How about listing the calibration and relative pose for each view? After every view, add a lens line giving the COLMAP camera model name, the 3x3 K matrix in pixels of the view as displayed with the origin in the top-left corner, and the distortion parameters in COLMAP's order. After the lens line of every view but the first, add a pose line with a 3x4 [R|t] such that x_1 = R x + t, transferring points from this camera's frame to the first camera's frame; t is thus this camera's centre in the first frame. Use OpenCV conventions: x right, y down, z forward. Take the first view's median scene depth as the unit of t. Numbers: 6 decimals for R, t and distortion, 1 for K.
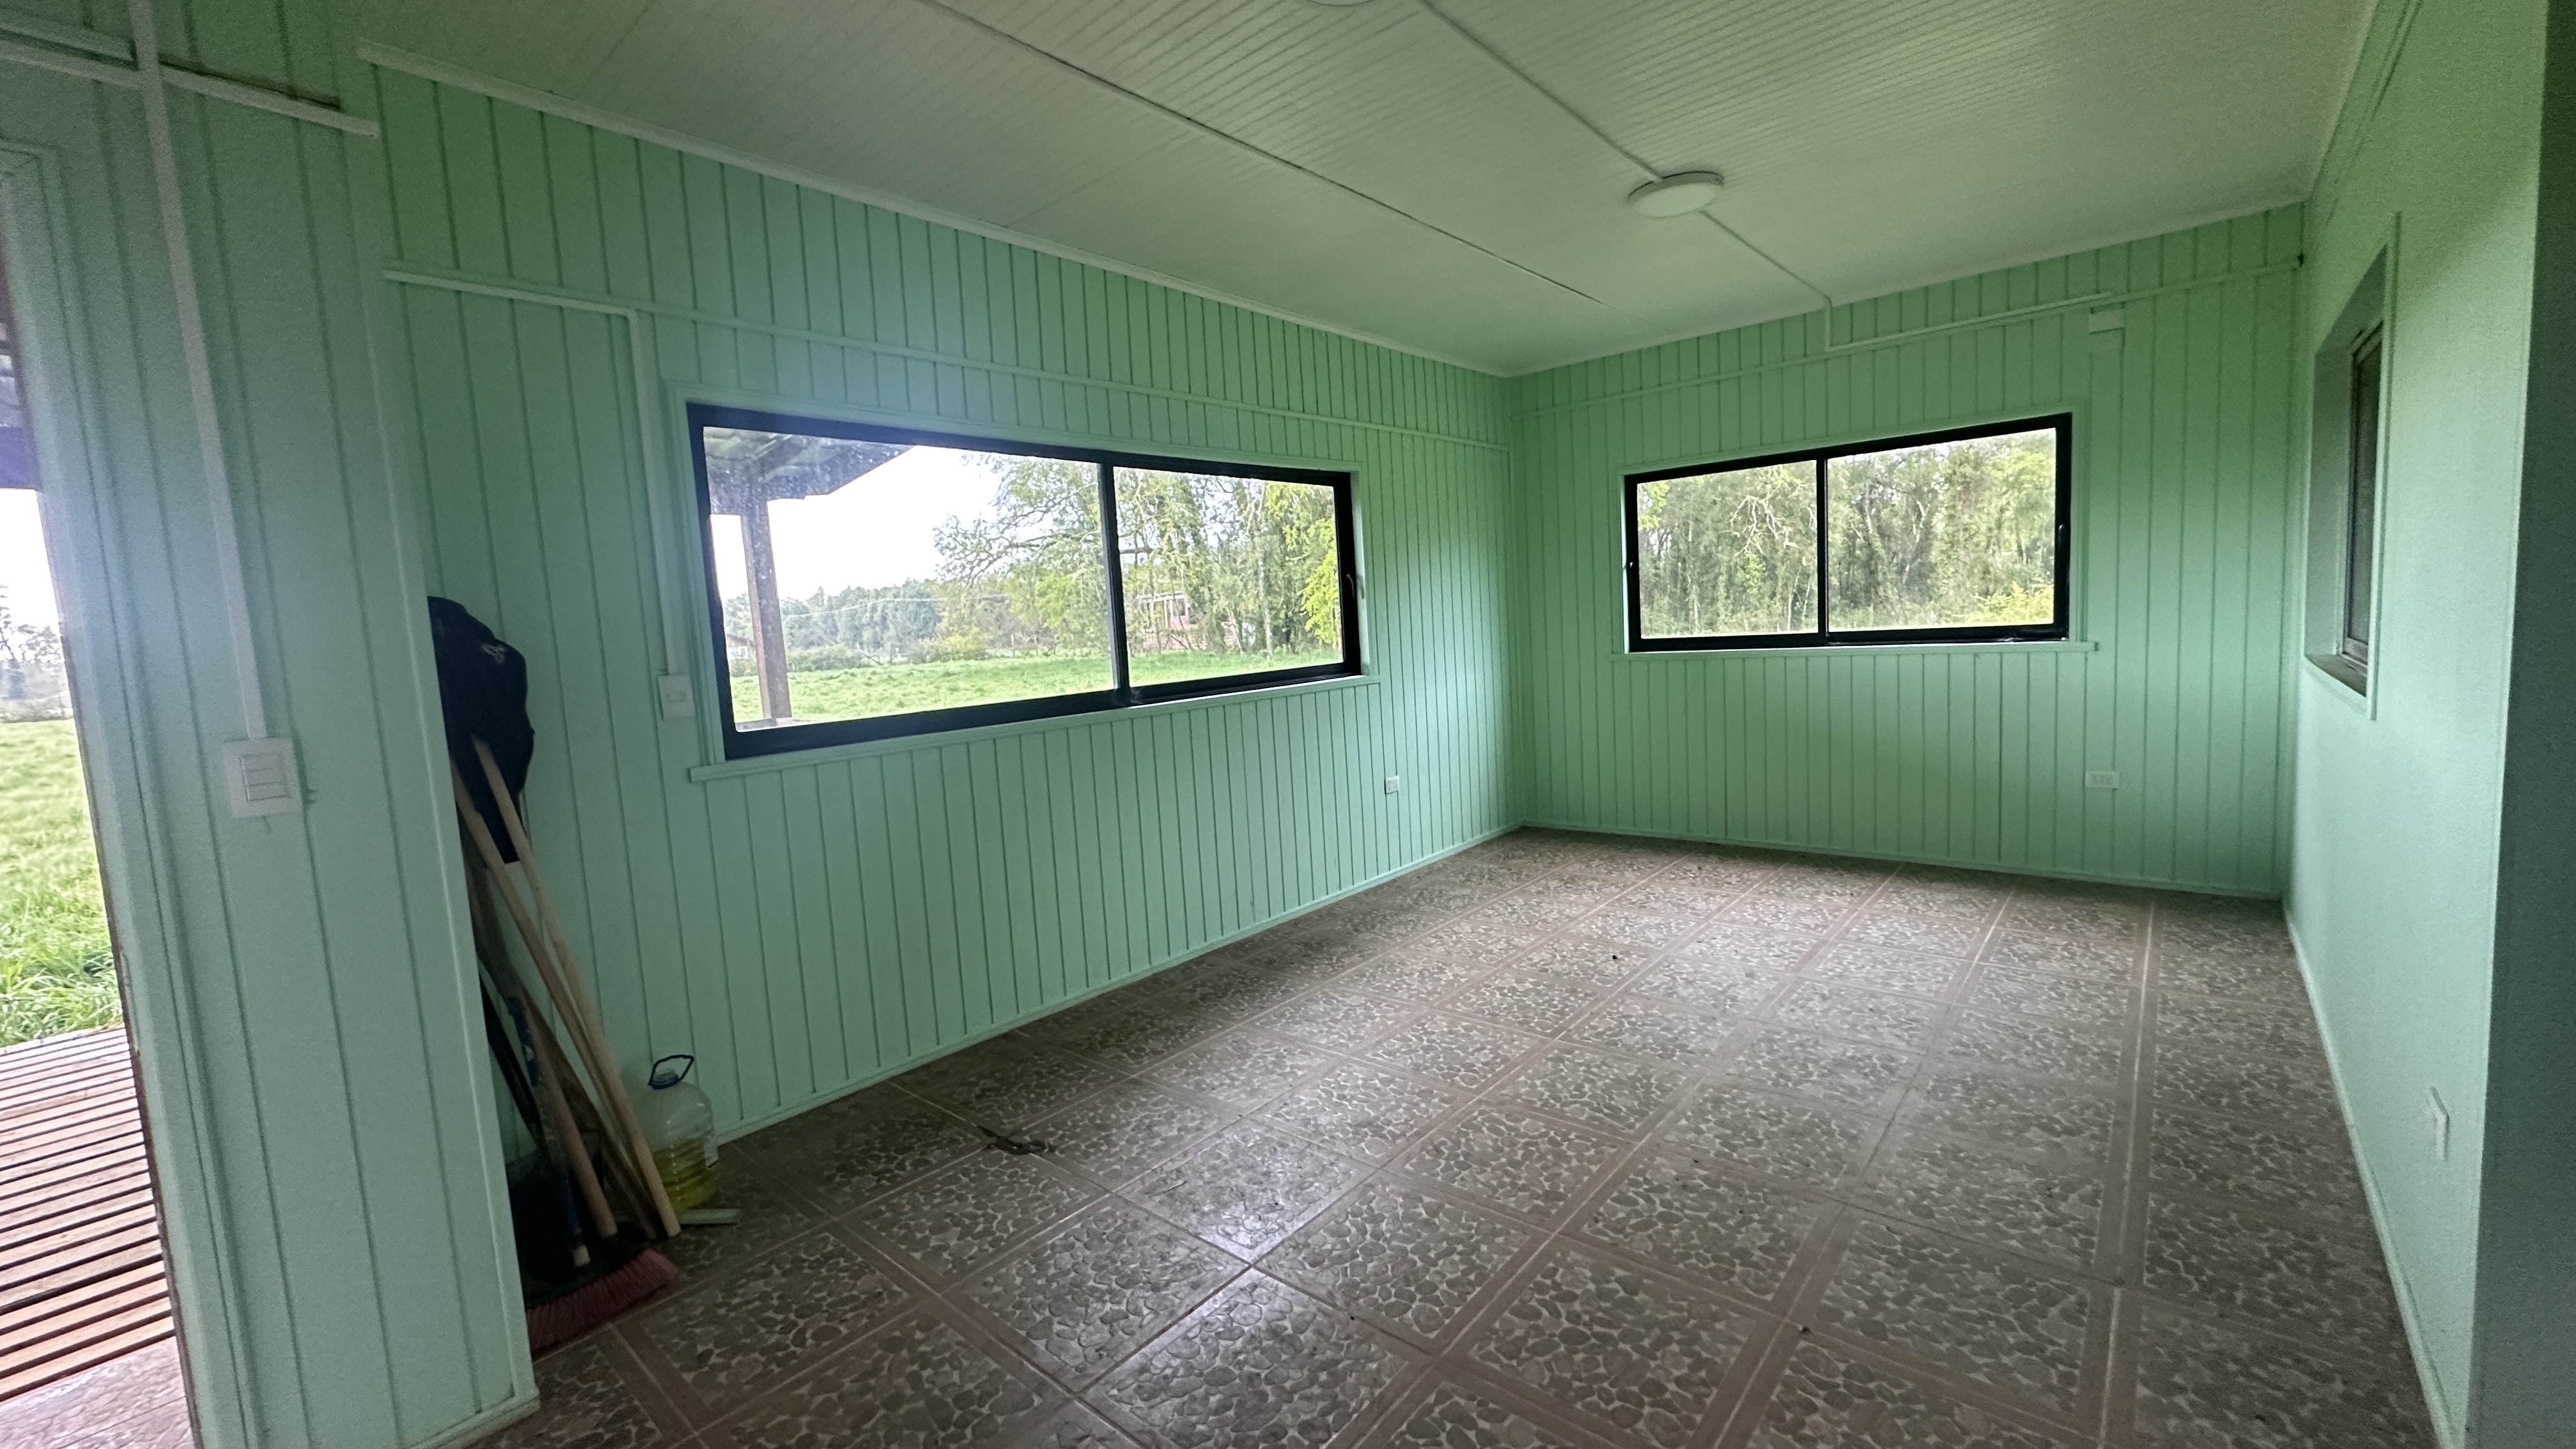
lens RADIAL K [[1021.6, 0, 1291.3], [0, 1021.6, 719.5], [0, 0, 1]] dist [-0.005817, 0.001073]
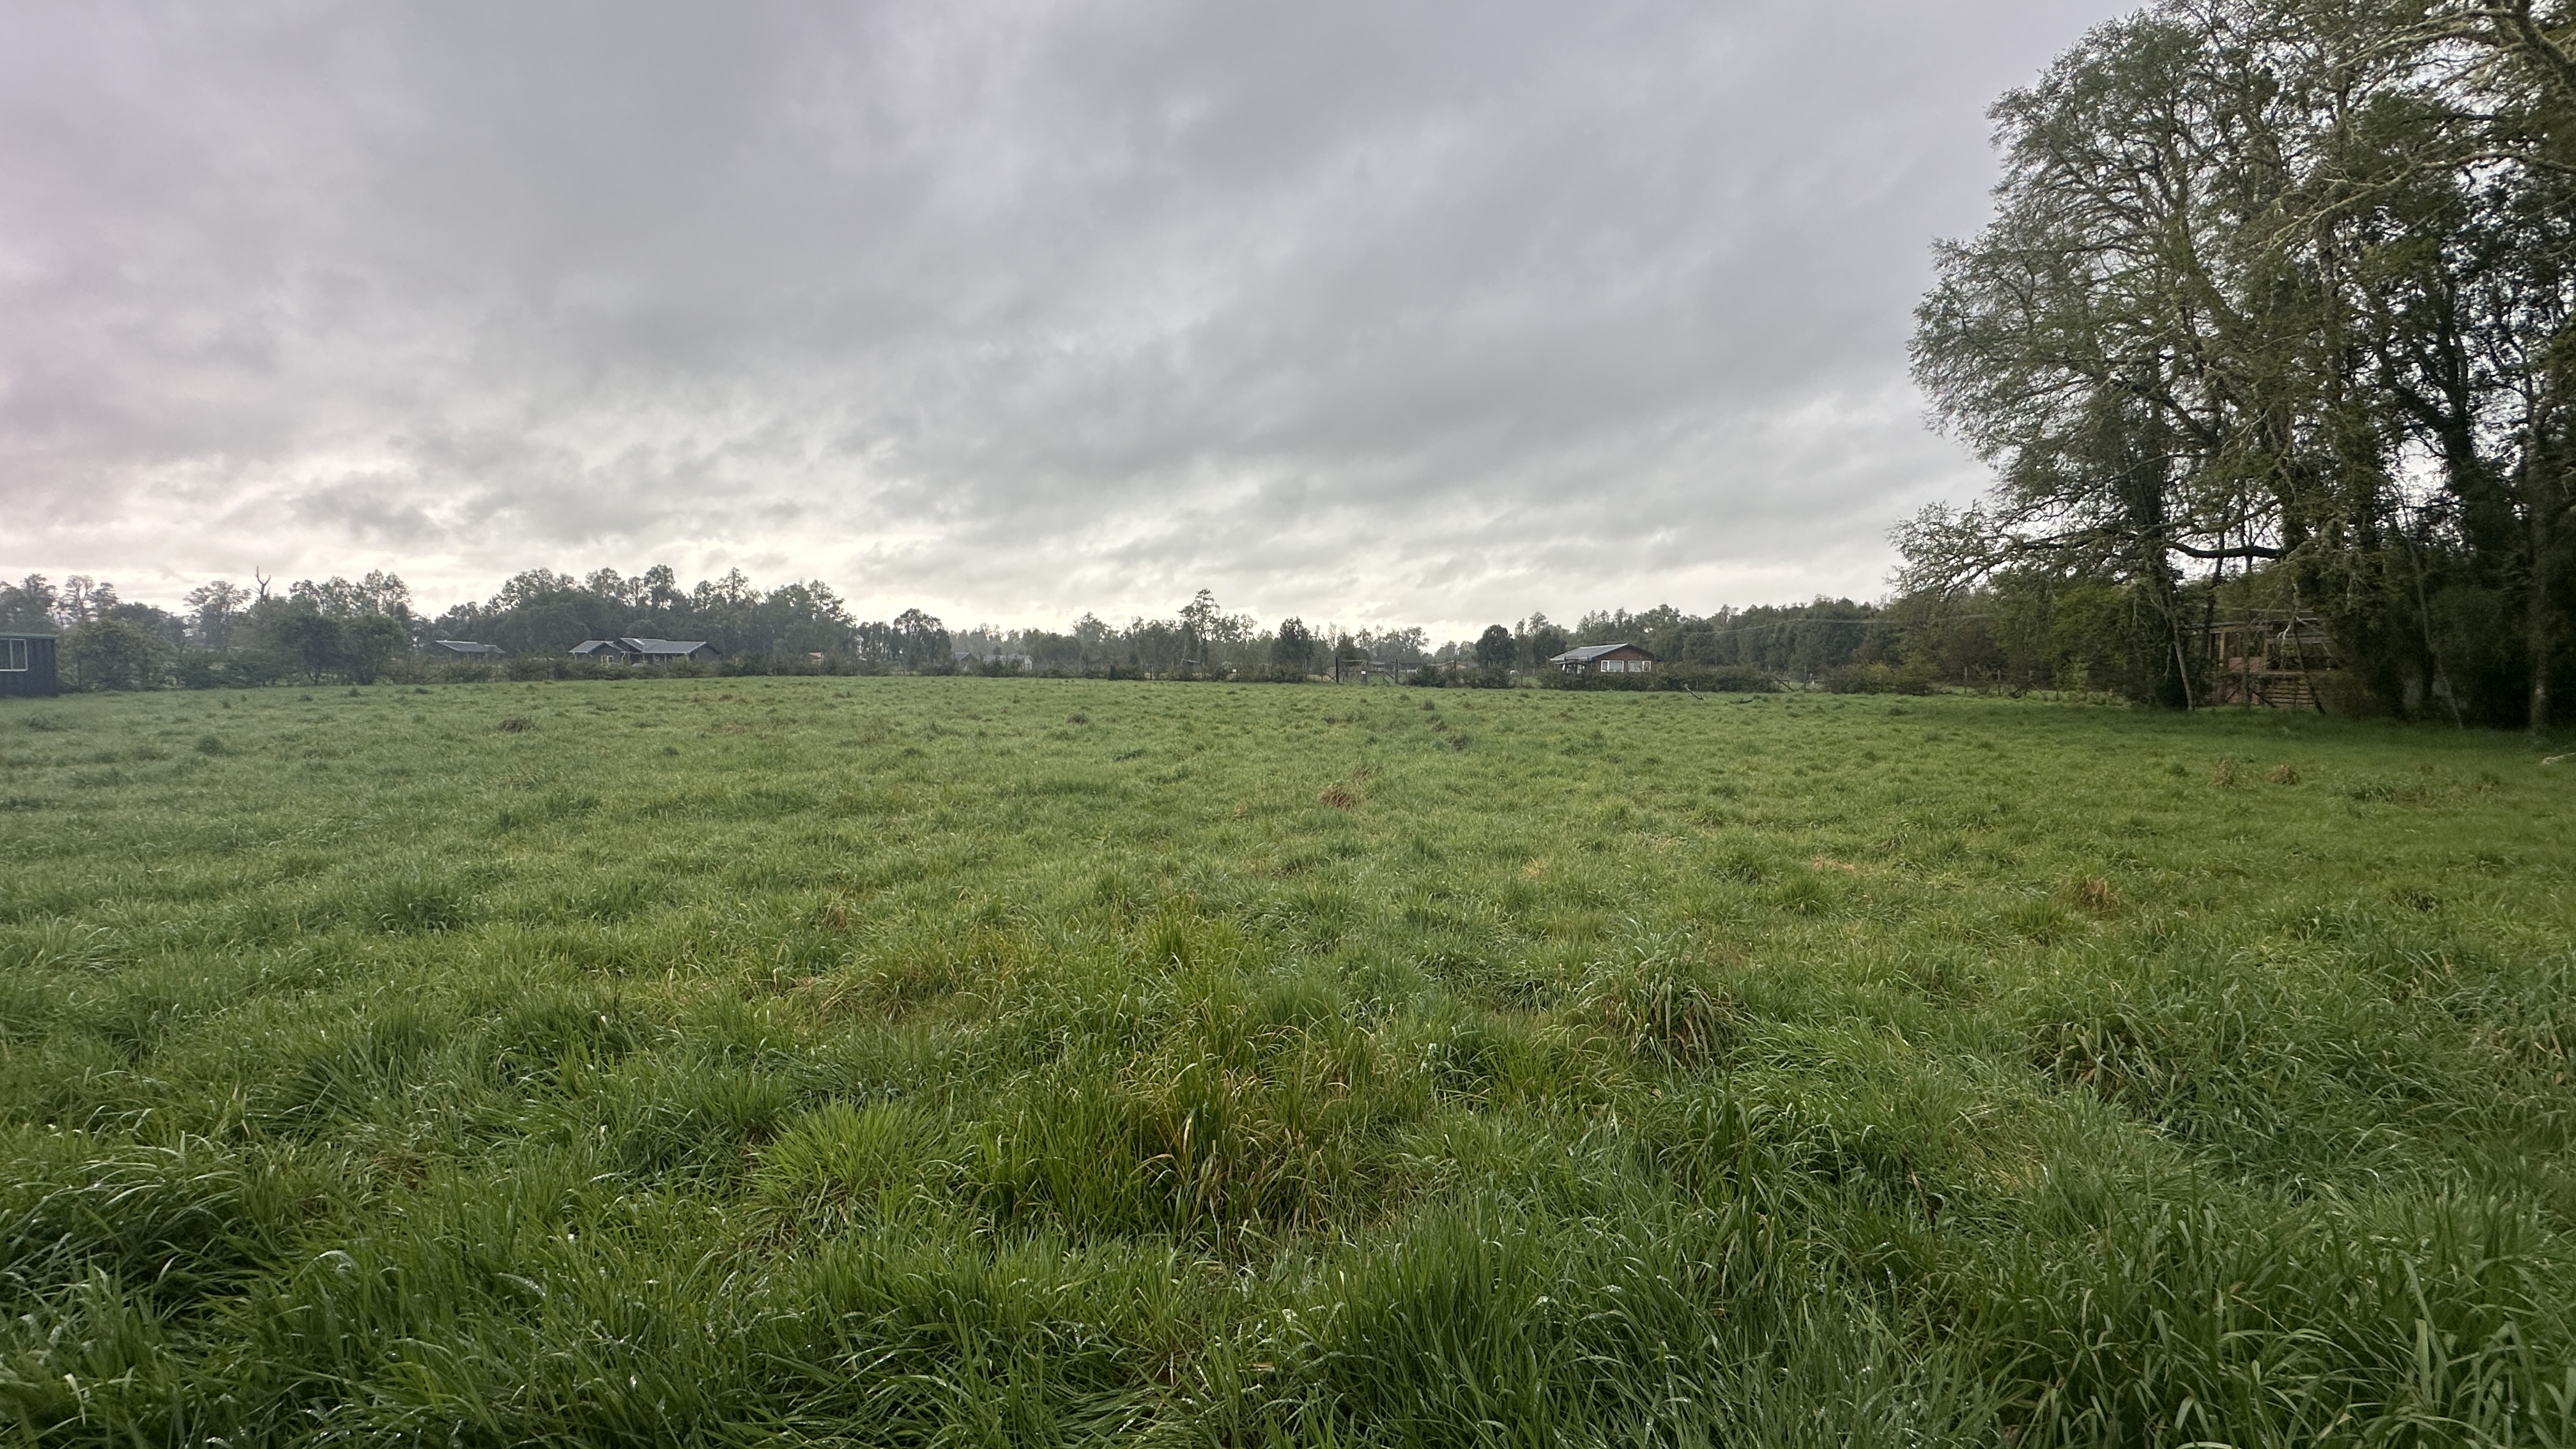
lens RADIAL K [[1021.6, 0, 1287.2], [0, 1021.6, 720.7], [0, 0, 1]] dist [-0.005817, 0.001073]
pose [[0.674871, 0.105607, -0.730340, -0.070301], [-0.119295, 0.992302, 0.033252, -0.006998], [0.728229, 0.064685, 0.682274, 0.112715]]
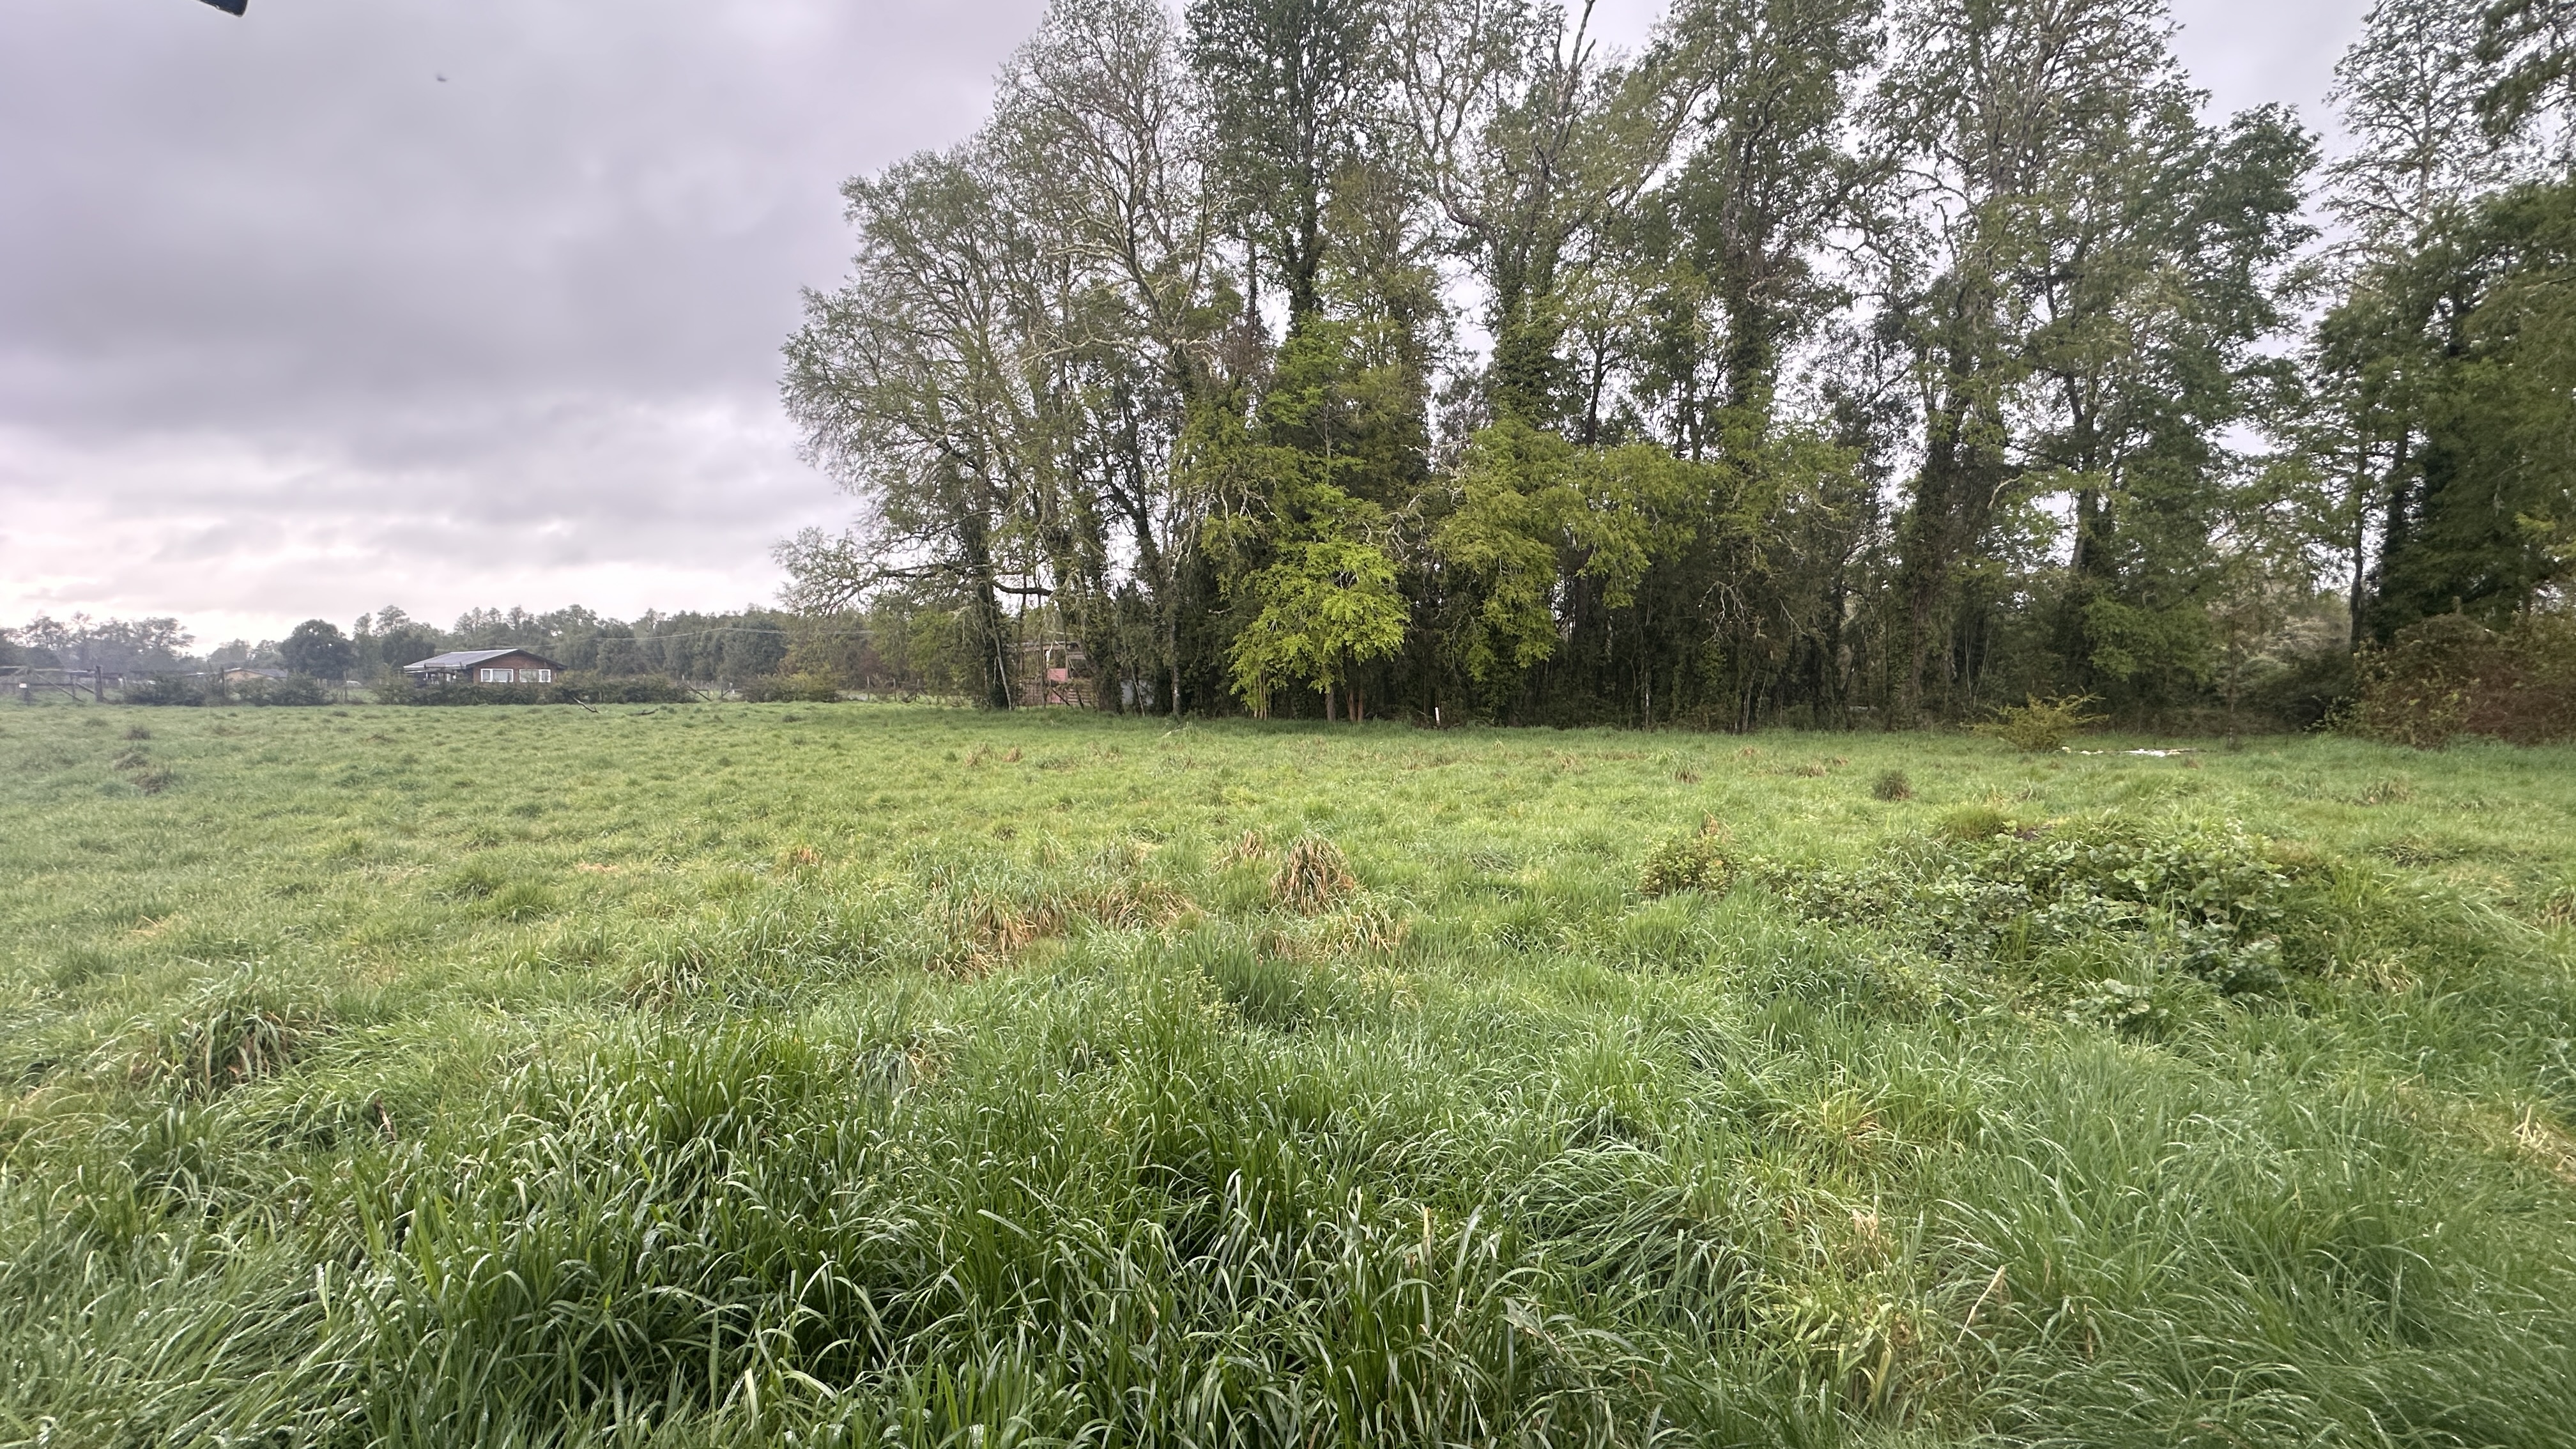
lens RADIAL K [[1021.6, 0, 1289.2], [0, 1021.6, 723.0], [0, 0, 1]] dist [-0.005817, 0.001073]
pose [[0.989384, 0.060299, 0.132223, -0.037107], [-0.052450, 0.996693, -0.062061, -0.009013], [-0.135528, 0.054467, 0.989275, 0.102540]]
